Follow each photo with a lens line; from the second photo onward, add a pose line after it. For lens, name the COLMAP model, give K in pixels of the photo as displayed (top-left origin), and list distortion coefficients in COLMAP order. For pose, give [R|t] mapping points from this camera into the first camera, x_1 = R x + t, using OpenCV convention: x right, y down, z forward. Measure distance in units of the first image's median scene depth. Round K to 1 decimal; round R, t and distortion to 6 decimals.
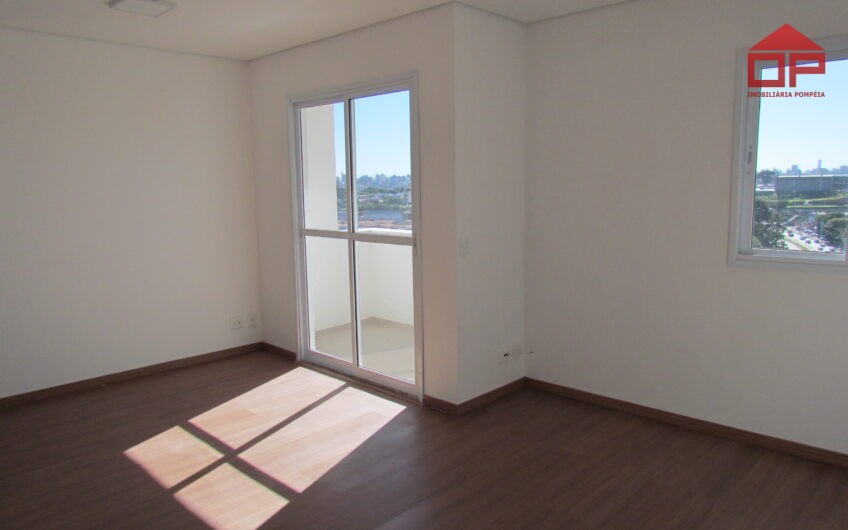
lens RADIAL K [[615.9, 0, 424.8], [0, 615.9, 262.3], [0, 0, 1]] dist [-0.000751, 0.004793]
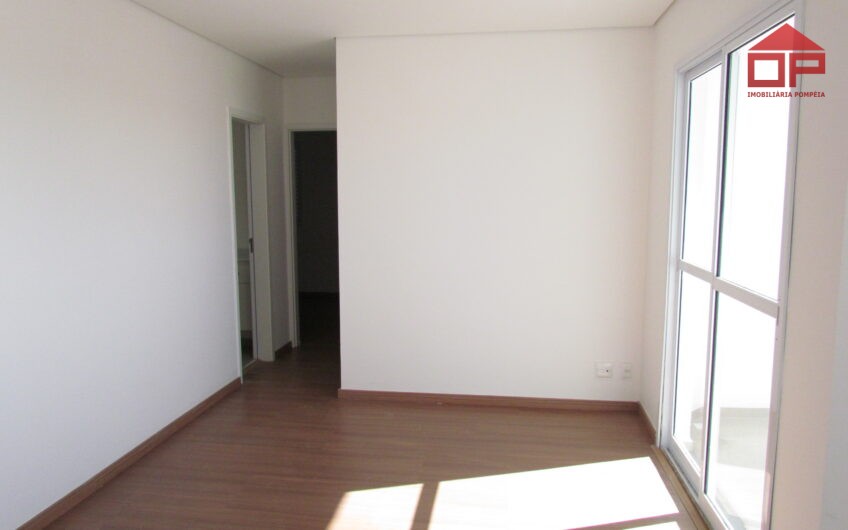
lens RADIAL K [[615.9, 0, 424.4], [0, 615.9, 266.2], [0, 0, 1]] dist [-0.000751, 0.004793]
pose [[0.606377, 0.114963, -0.786823, 0.169359], [-0.113683, 0.991863, 0.057309, -0.055818], [0.787009, 0.054697, 0.614512, 0.372555]]
